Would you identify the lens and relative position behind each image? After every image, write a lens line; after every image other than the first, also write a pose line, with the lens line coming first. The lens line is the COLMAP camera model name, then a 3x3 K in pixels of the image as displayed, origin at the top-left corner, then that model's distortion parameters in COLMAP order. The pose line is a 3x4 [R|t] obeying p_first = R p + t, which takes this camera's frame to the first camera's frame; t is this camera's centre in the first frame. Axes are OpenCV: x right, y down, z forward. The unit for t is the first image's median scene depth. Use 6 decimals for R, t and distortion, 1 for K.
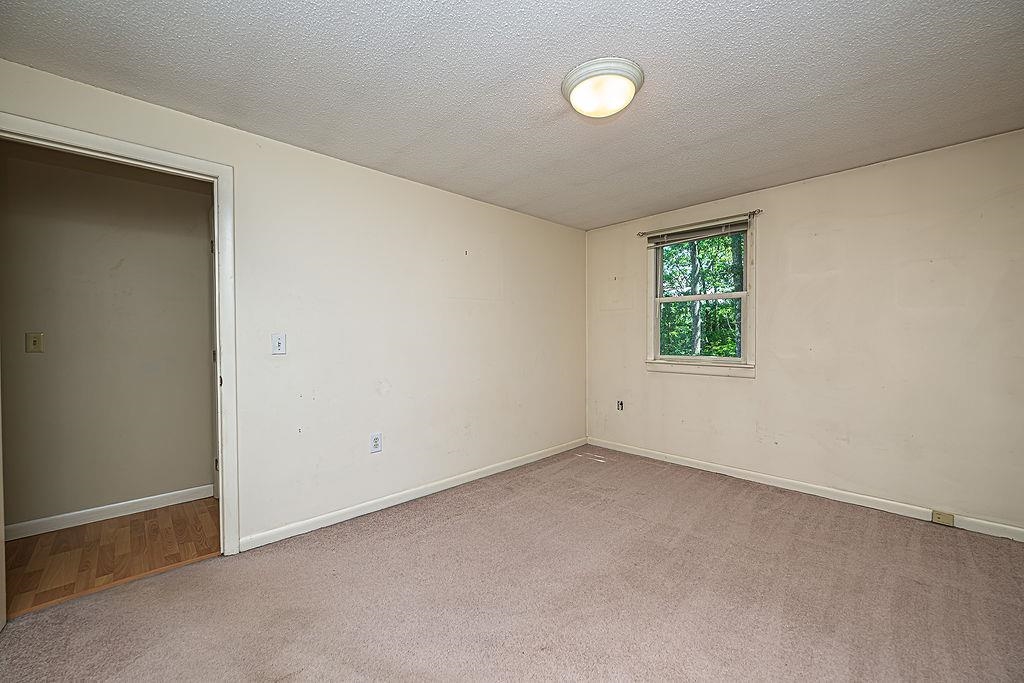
lens RADIAL K [[402.7, 0, 516.8], [0, 402.7, 345.5], [0, 0, 1]] dist [-0.003139, 0.000320]
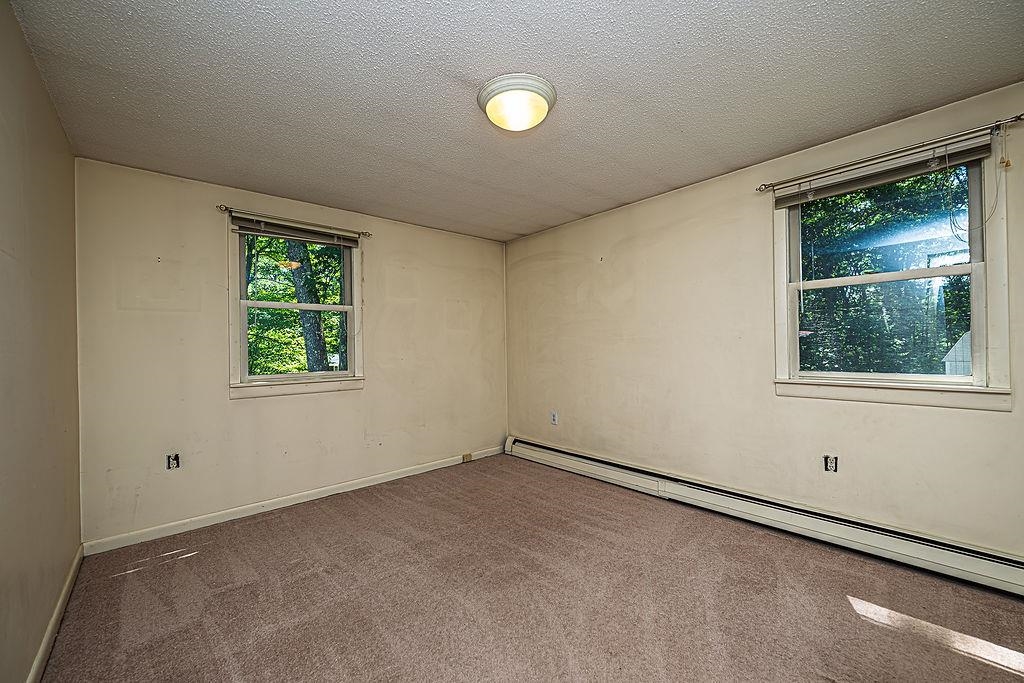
lens RADIAL K [[402.7, 0, 516.8], [0, 402.7, 345.5], [0, 0, 1]] dist [-0.003139, 0.000320]
pose [[0.039575, 0.005172, 0.999203, -0.445554], [0.040080, 0.999174, -0.006759, -0.009165], [-0.998412, 0.040315, 0.039335, 0.540488]]
